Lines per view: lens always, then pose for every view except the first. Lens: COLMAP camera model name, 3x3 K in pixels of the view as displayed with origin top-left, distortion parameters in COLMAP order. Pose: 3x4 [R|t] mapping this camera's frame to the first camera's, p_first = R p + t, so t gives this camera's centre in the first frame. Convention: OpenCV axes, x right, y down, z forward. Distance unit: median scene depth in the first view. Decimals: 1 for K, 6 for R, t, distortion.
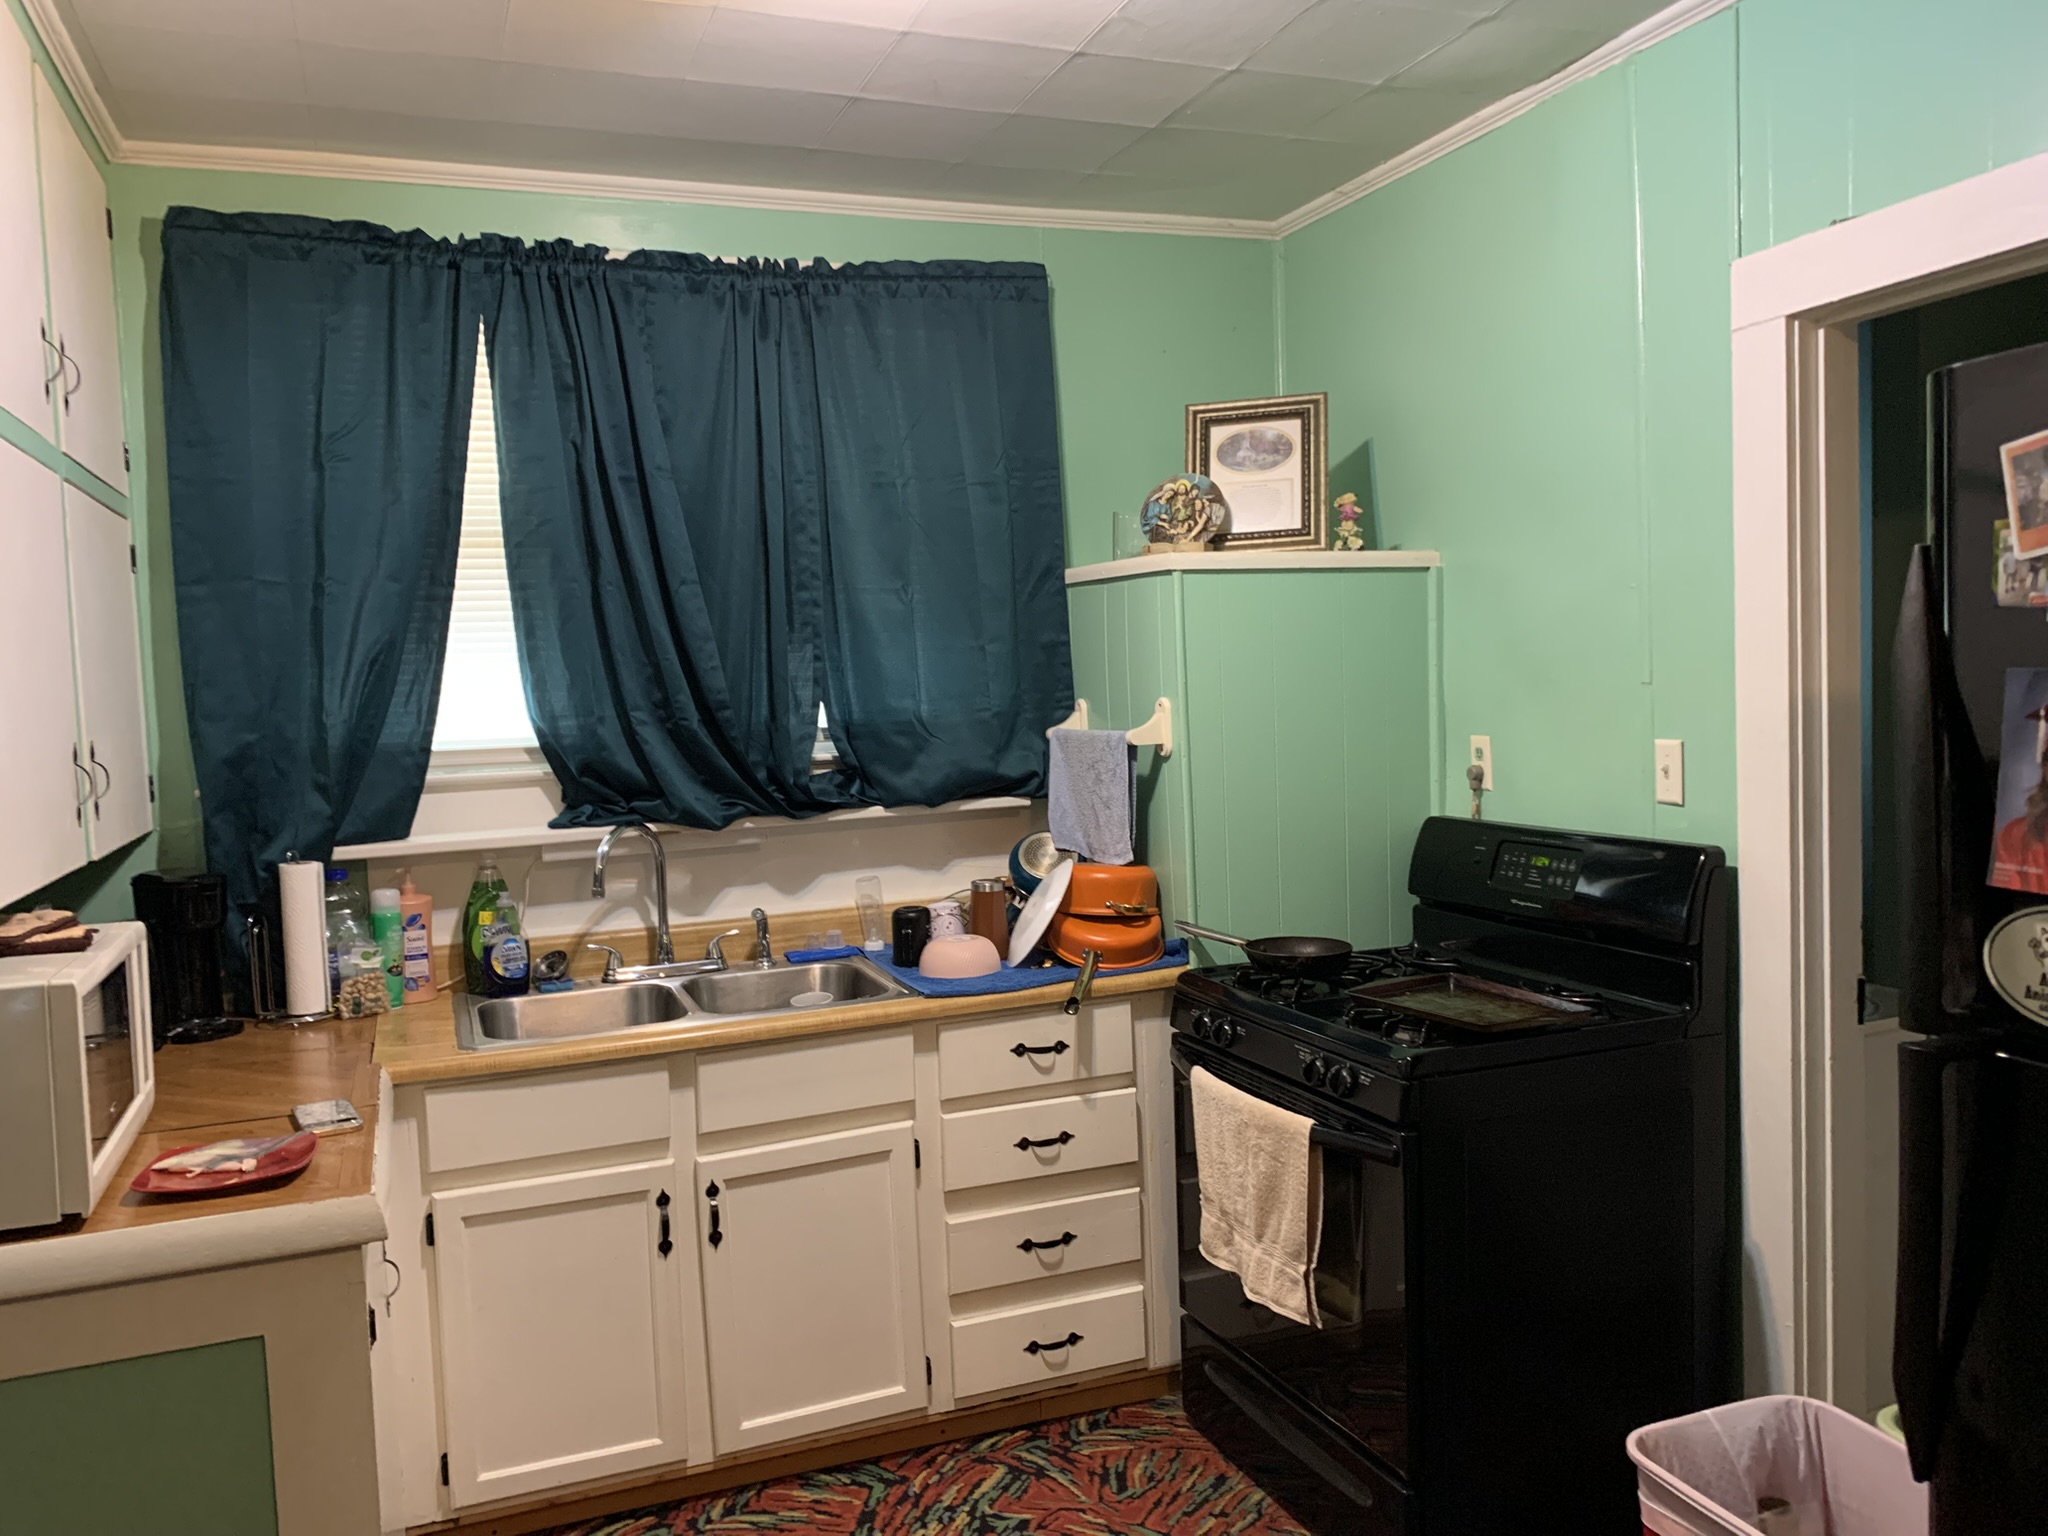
lens RADIAL K [[1556.4, 0, 1031.6], [0, 1556.4, 767.2], [0, 0, 1]] dist [0.030927, -0.058506]
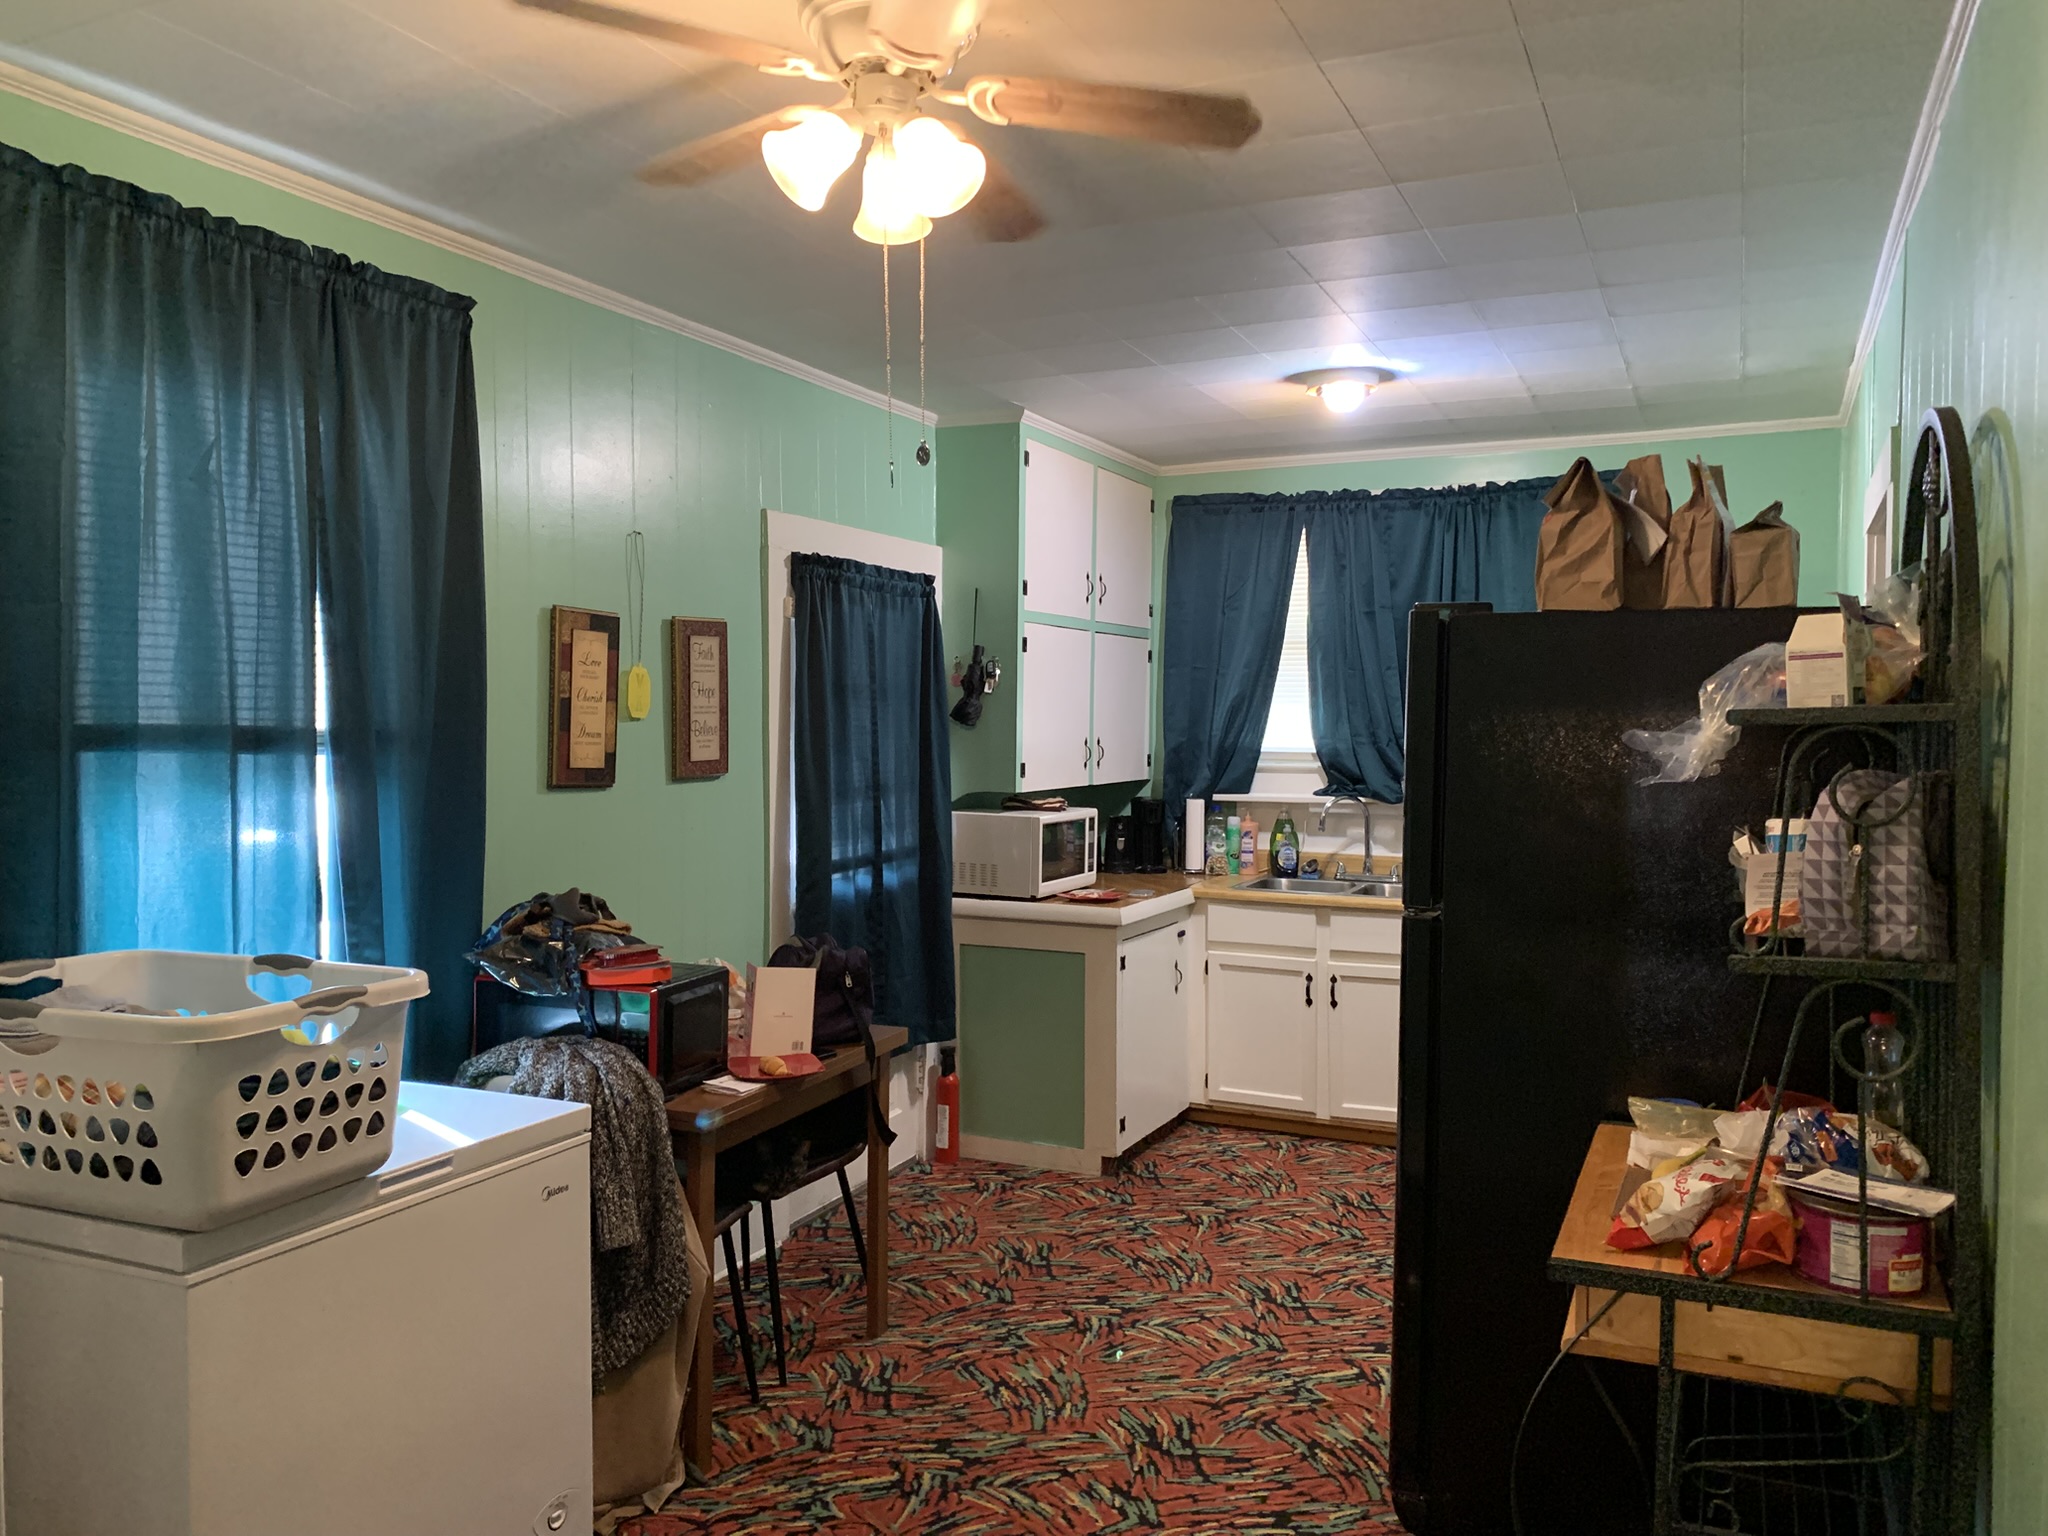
lens RADIAL K [[1556.4, 0, 1022.7], [0, 1556.4, 768.3], [0, 0, 1]] dist [0.030927, -0.058506]
pose [[0.683412, 0.066667, -0.726983, 0.868312], [-0.078821, 0.996739, 0.017308, 0.001130], [0.725766, 0.045473, 0.686437, -0.602389]]
